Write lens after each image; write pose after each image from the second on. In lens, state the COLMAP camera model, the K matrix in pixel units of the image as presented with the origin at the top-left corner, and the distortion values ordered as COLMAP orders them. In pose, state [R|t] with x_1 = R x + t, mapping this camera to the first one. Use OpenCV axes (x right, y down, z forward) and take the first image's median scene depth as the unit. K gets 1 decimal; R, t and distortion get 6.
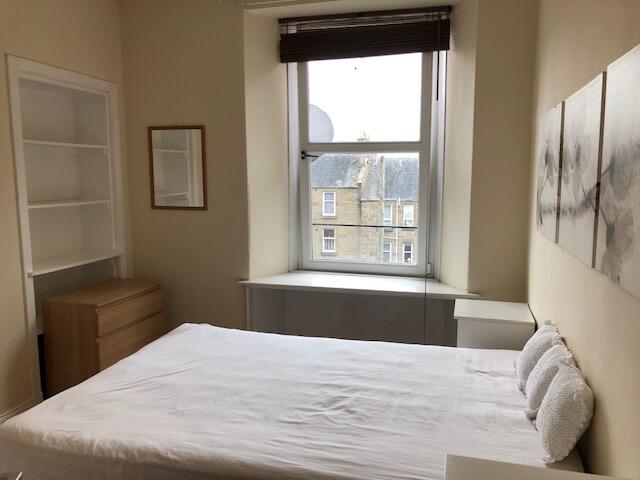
lens RADIAL K [[529.7, 0, 318.4], [0, 529.7, 239.6], [0, 0, 1]] dist [0.049247, -0.055279]
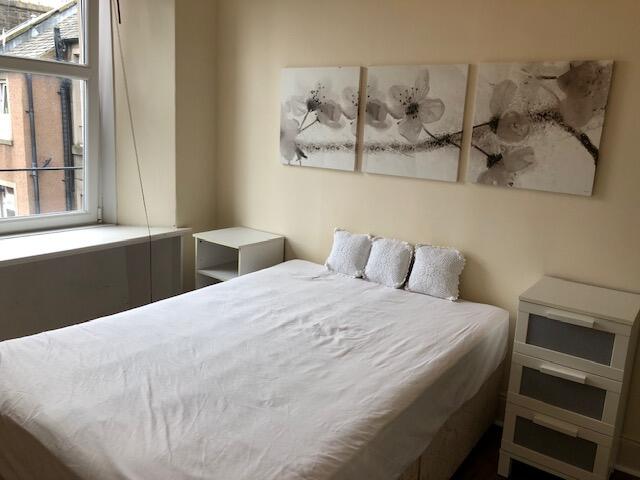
lens RADIAL K [[529.7, 0, 318.2], [0, 529.7, 238.0], [0, 0, 1]] dist [0.049247, -0.055279]
pose [[0.349954, -0.181056, 0.919103, -0.937541], [0.064203, 0.983473, 0.169290, -0.062718], [-0.934564, -0.000235, 0.355795, 0.627038]]
